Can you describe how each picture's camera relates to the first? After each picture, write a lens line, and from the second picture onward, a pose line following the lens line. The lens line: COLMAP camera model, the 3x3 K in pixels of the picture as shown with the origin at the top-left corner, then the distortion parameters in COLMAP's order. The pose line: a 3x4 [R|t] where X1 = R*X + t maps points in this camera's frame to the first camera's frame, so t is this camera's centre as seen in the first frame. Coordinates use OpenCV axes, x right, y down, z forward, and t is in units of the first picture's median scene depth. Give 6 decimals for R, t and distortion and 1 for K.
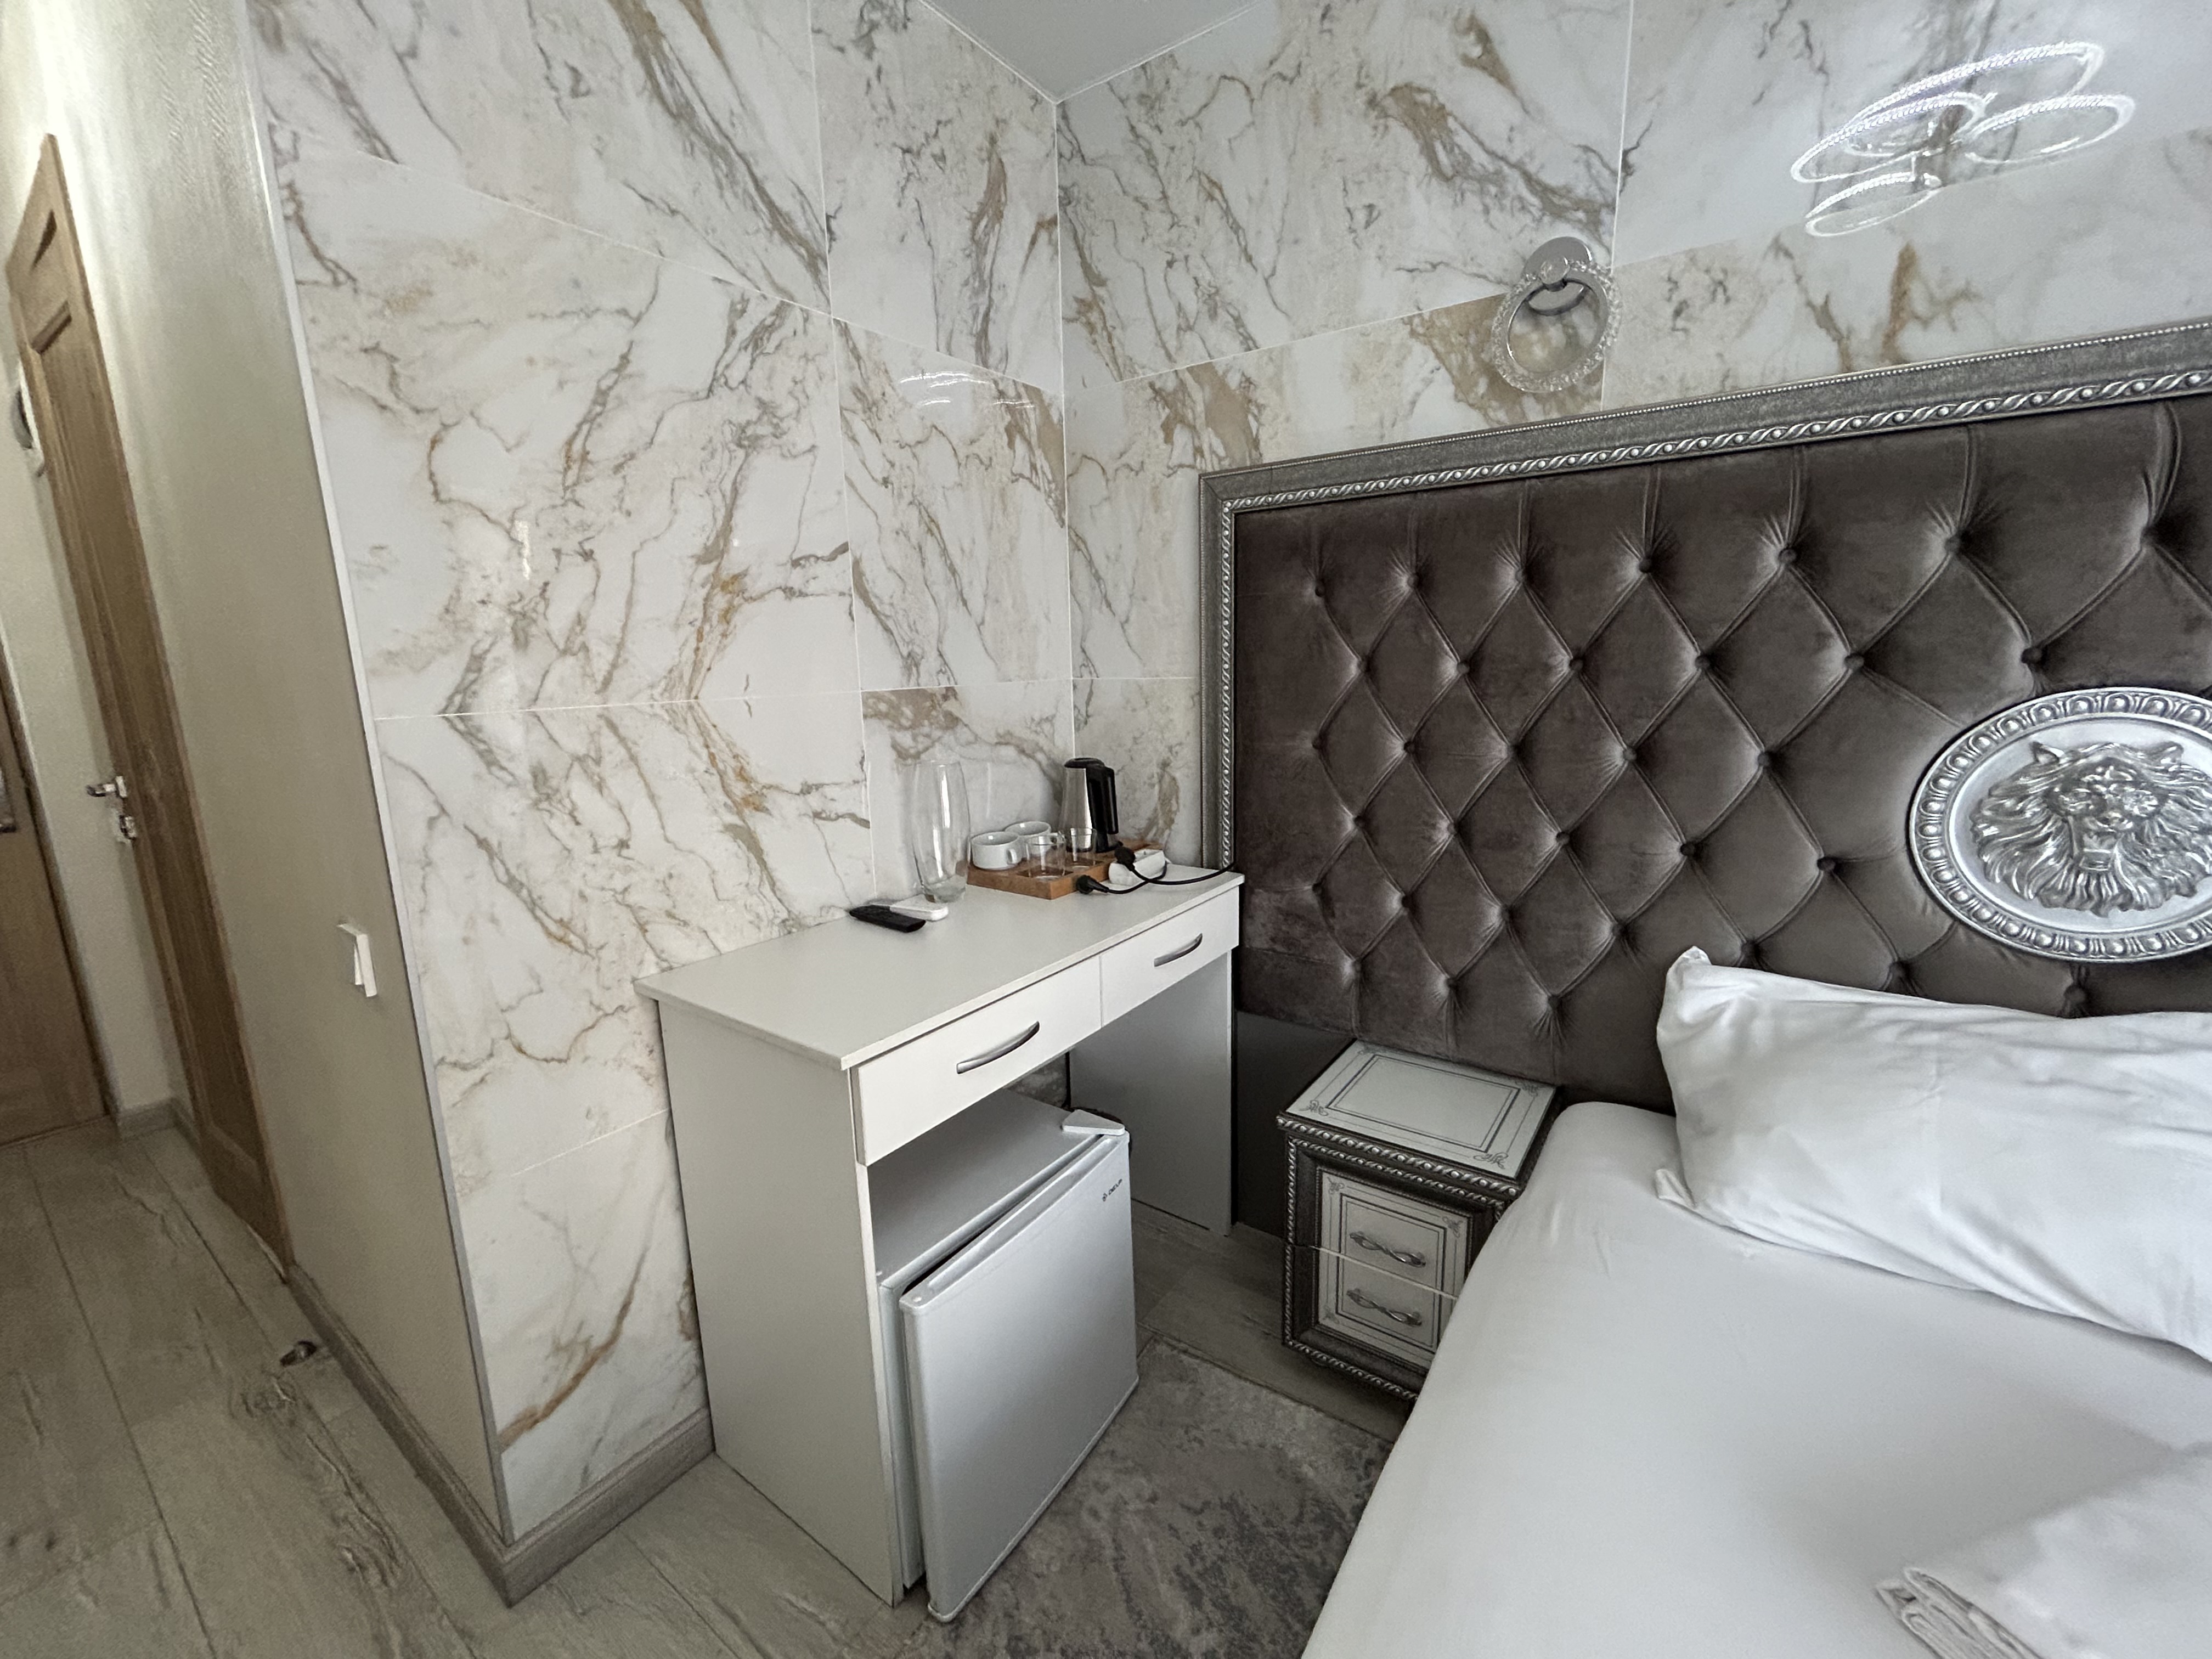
lens RADIAL K [[889.7, 0, 1100.9], [0, 889.7, 819.2], [0, 0, 1]] dist [-0.003562, 0.001418]
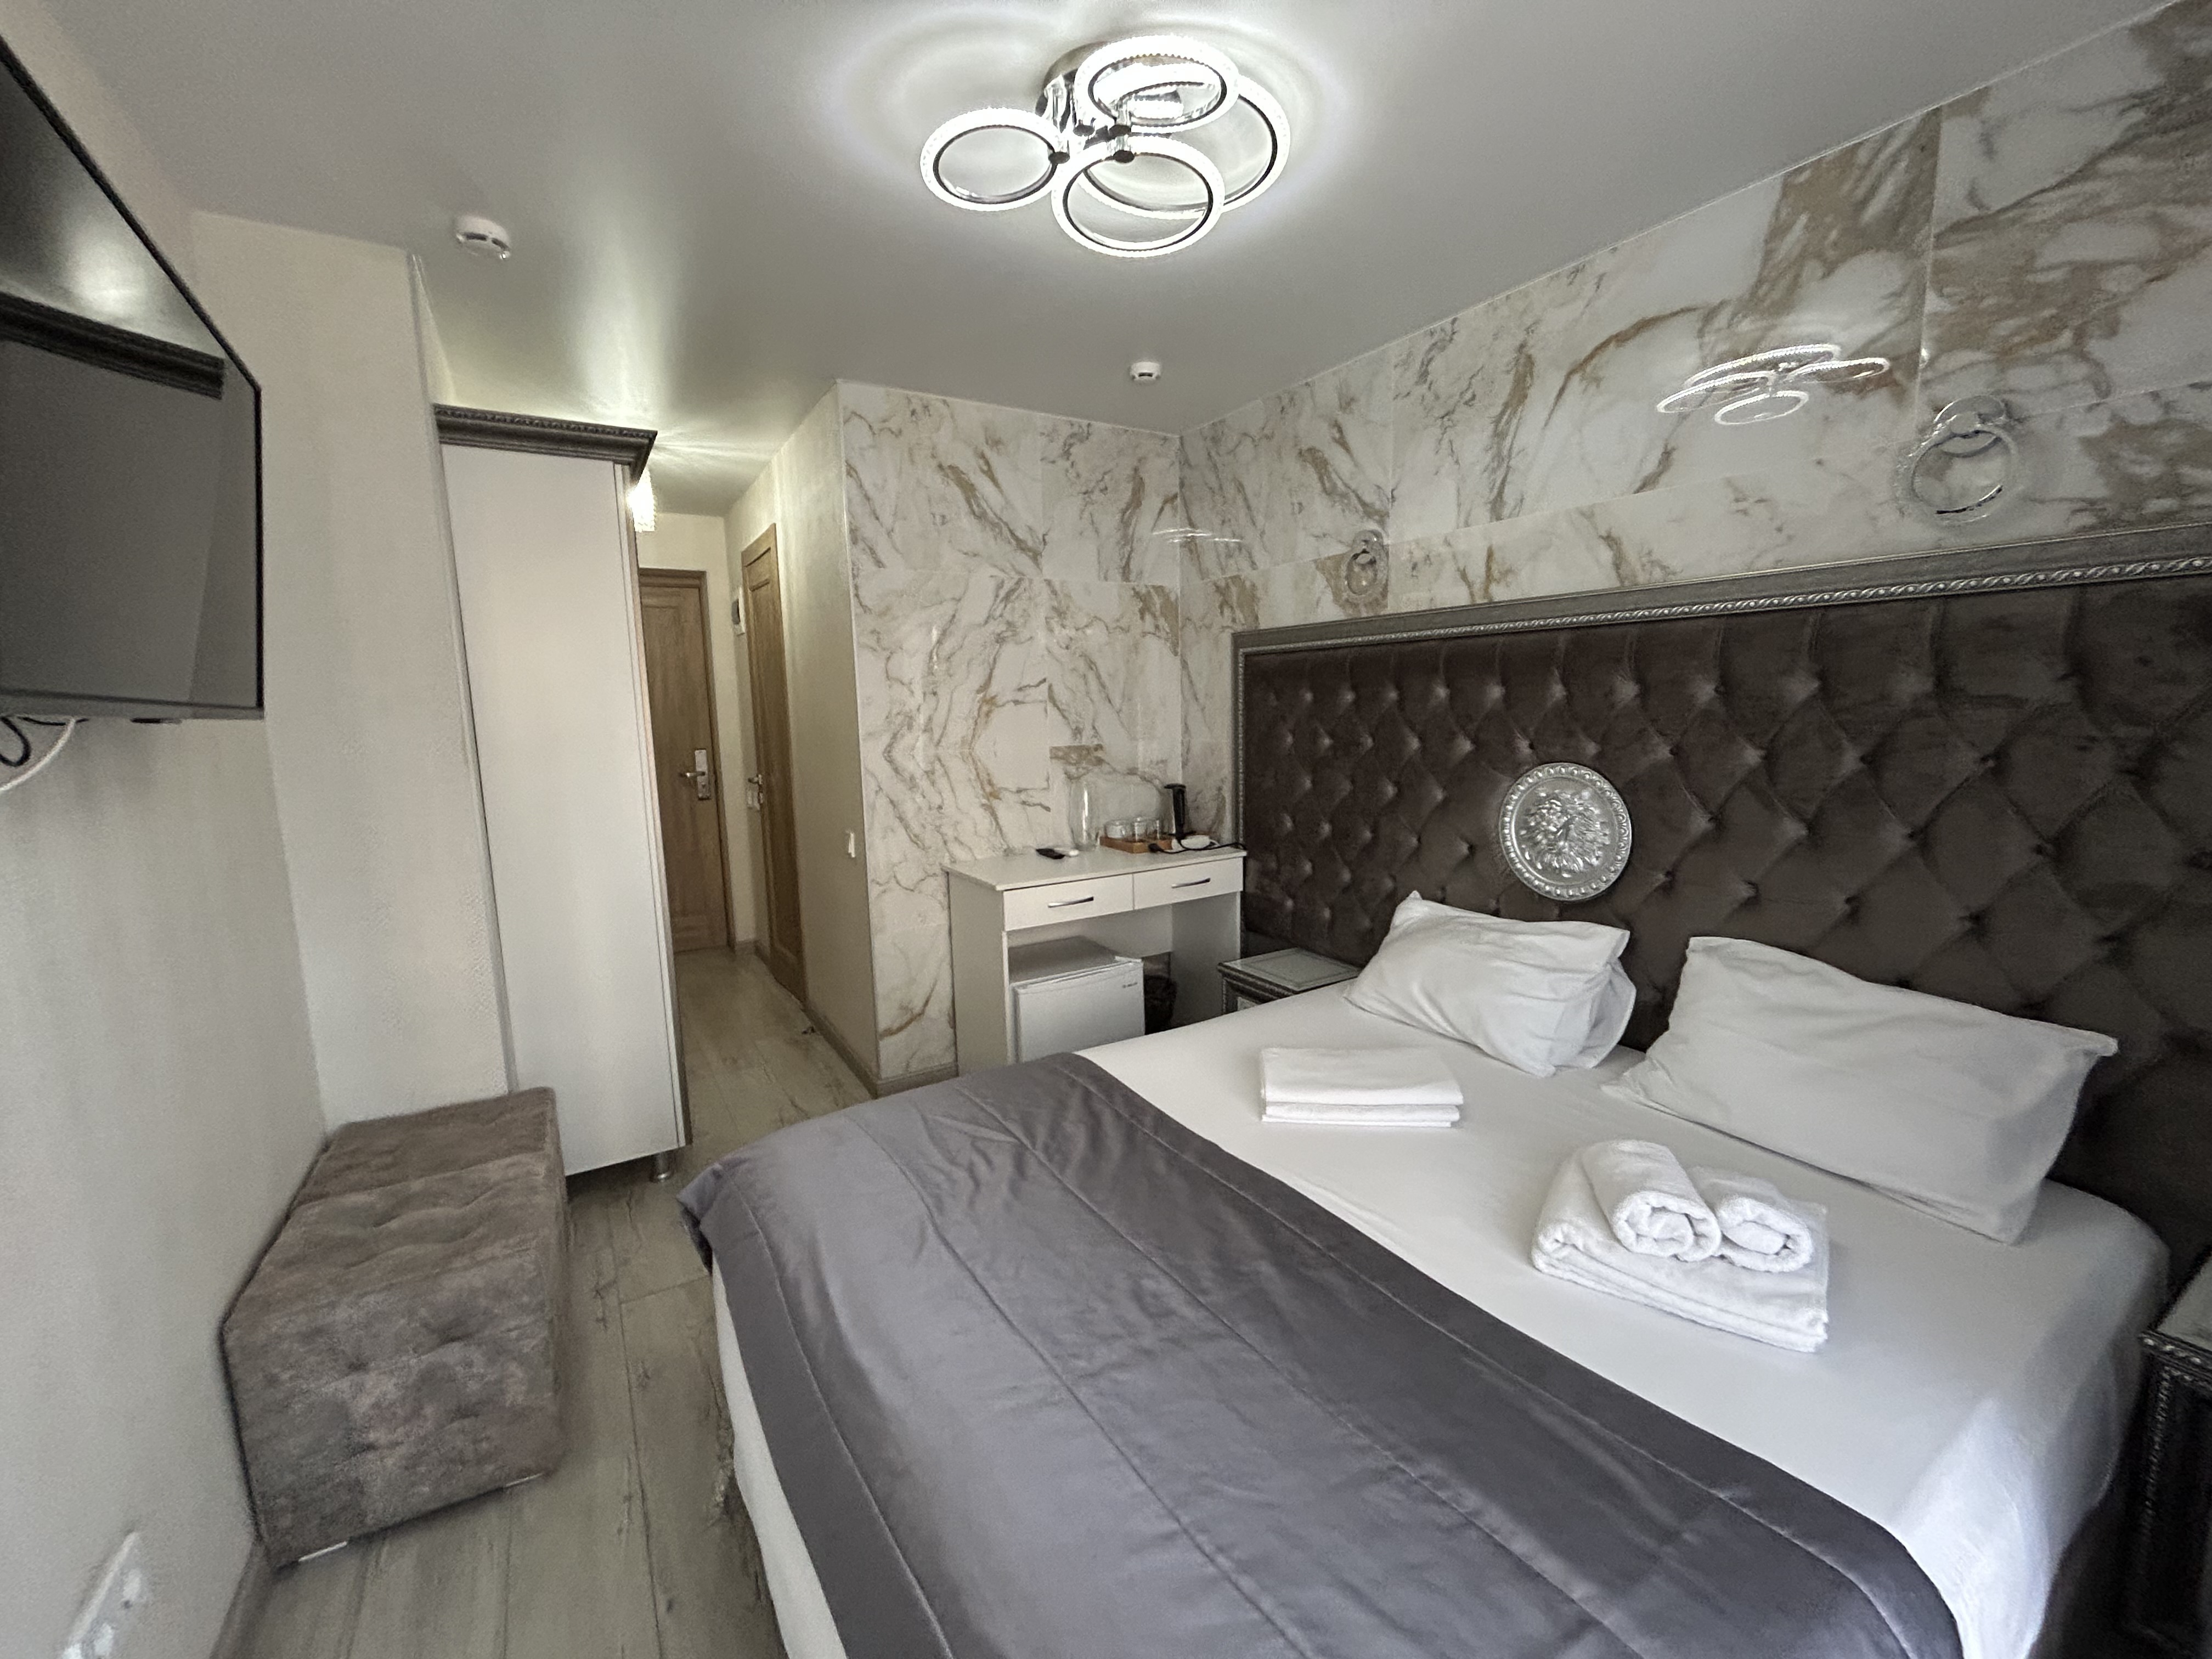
lens RADIAL K [[889.7, 0, 1098.3], [0, 889.7, 813.1], [0, 0, 1]] dist [-0.003562, 0.001418]
pose [[0.920846, 0.052162, -0.386423, 0.715697], [-0.070045, 0.997020, -0.032334, 0.080804], [0.383585, 0.056842, 0.921755, -0.963557]]
